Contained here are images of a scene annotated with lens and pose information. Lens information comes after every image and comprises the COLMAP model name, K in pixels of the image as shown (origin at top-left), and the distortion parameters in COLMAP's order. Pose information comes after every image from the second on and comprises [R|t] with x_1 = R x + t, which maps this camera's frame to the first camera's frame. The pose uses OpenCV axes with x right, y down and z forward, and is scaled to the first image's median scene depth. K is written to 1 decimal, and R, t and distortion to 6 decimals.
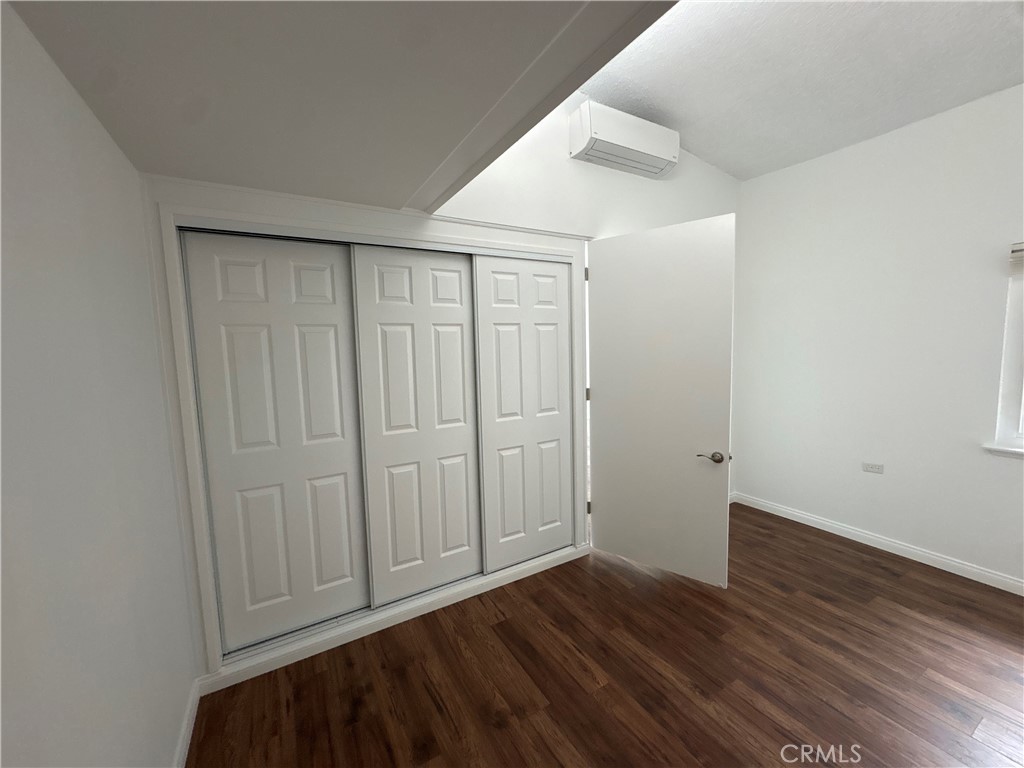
lens RADIAL K [[407.8, 0, 512.4], [0, 407.8, 379.9], [0, 0, 1]] dist [-0.000493, 0.000600]
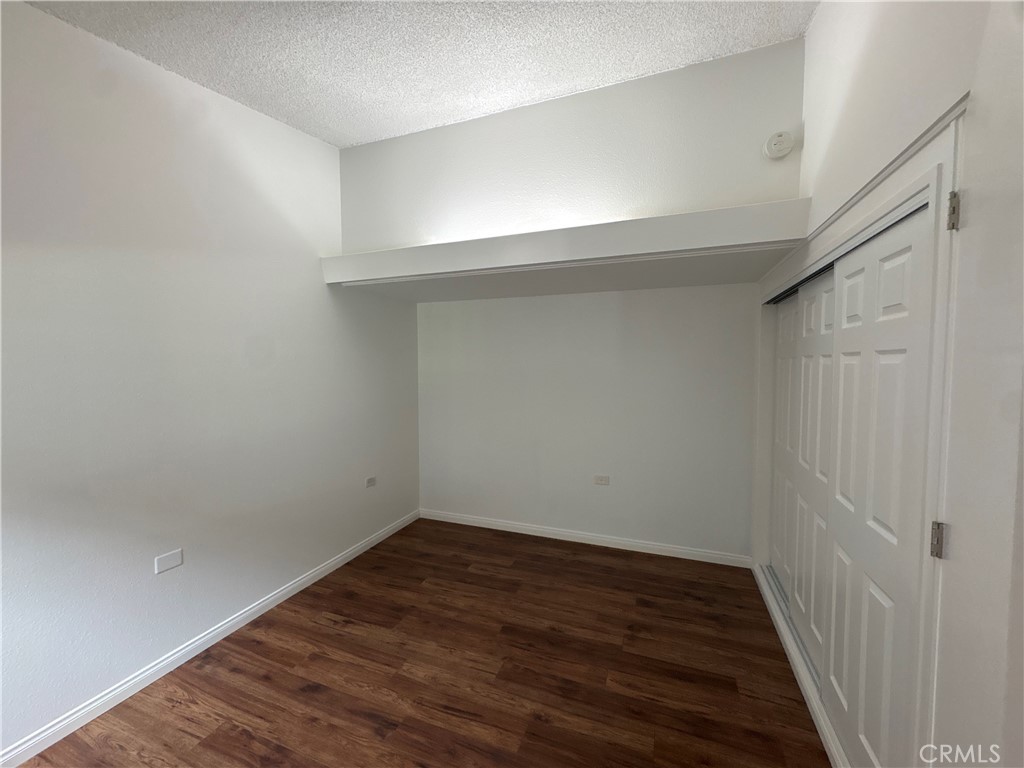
lens RADIAL K [[407.8, 0, 512.6], [0, 407.8, 385.4], [0, 0, 1]] dist [-0.000493, 0.000600]
pose [[-0.777445, 0.062026, -0.625885, 0.903164], [-0.033695, 0.989589, 0.139924, -0.182410], [0.628047, 0.129872, -0.767261, 1.326030]]
